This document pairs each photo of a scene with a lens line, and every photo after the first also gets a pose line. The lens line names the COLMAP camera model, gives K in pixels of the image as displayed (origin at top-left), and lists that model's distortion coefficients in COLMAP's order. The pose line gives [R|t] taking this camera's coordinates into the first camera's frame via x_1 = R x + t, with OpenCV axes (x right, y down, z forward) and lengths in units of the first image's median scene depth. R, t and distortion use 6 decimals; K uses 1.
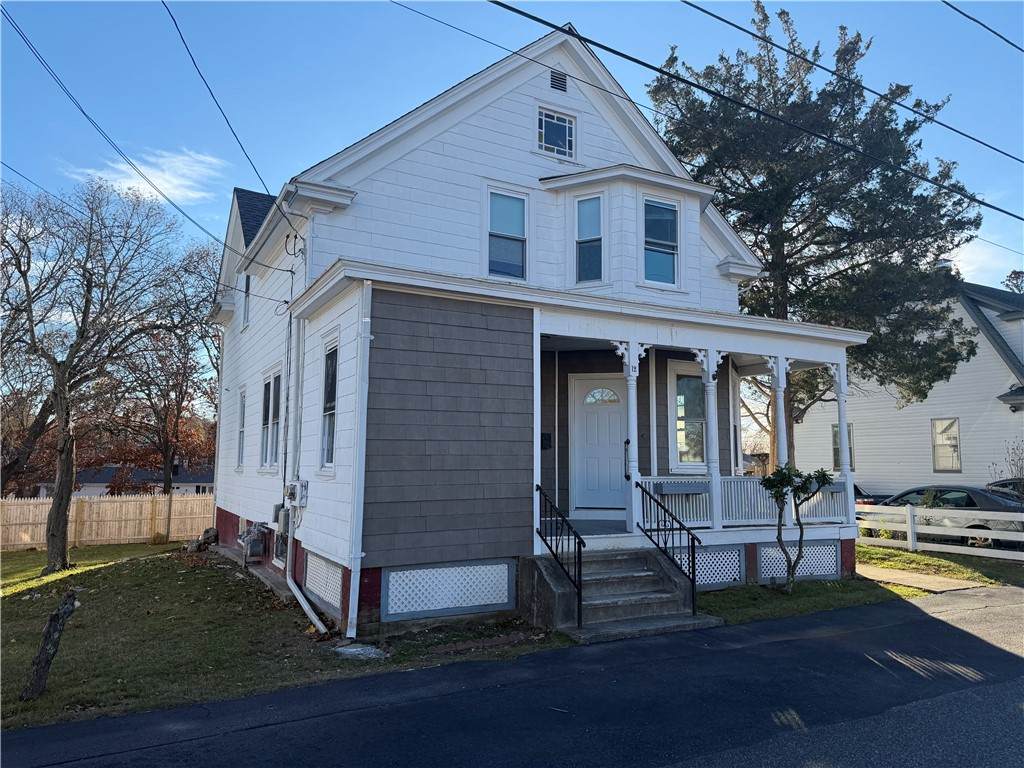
lens RADIAL K [[715.3, 0, 512.0], [0, 715.3, 384.0], [0, 0, 1]] dist [0.109598, -0.172275]
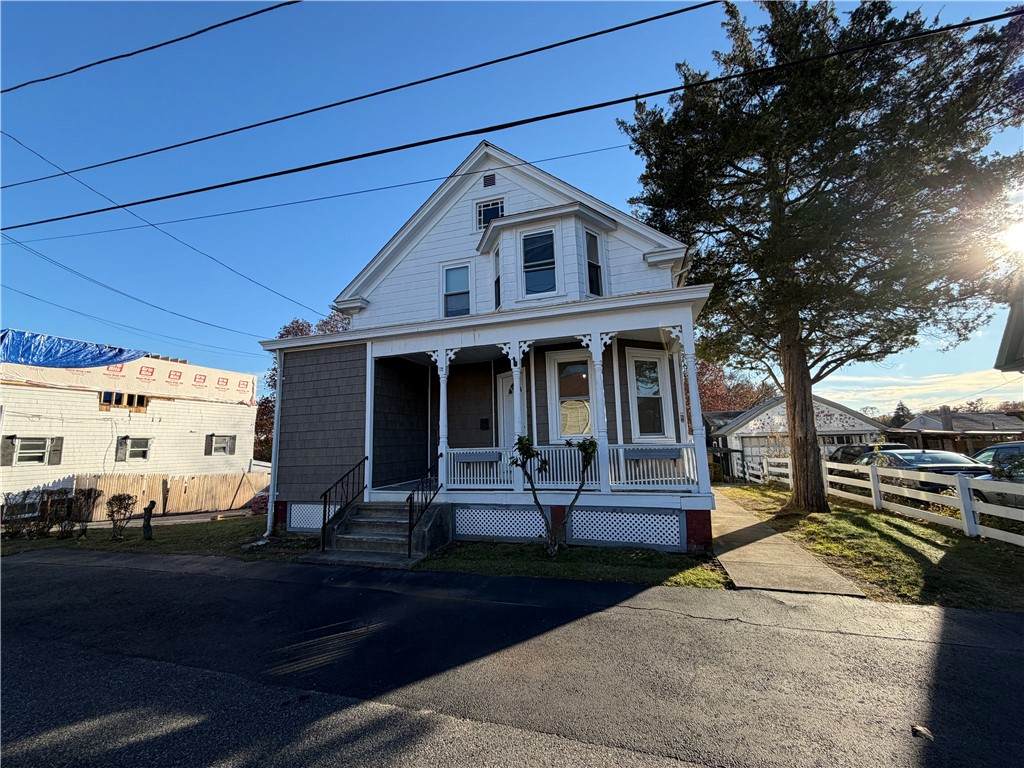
lens RADIAL K [[406.1, 0, 509.4], [0, 406.1, 385.2], [0, 0, 1]] dist [-0.000445, -0.000190]
pose [[0.692447, -0.127901, -0.710041, 0.685074], [0.110757, 0.991340, -0.070560, 0.066144], [0.712917, -0.029783, 0.700616, 0.474024]]
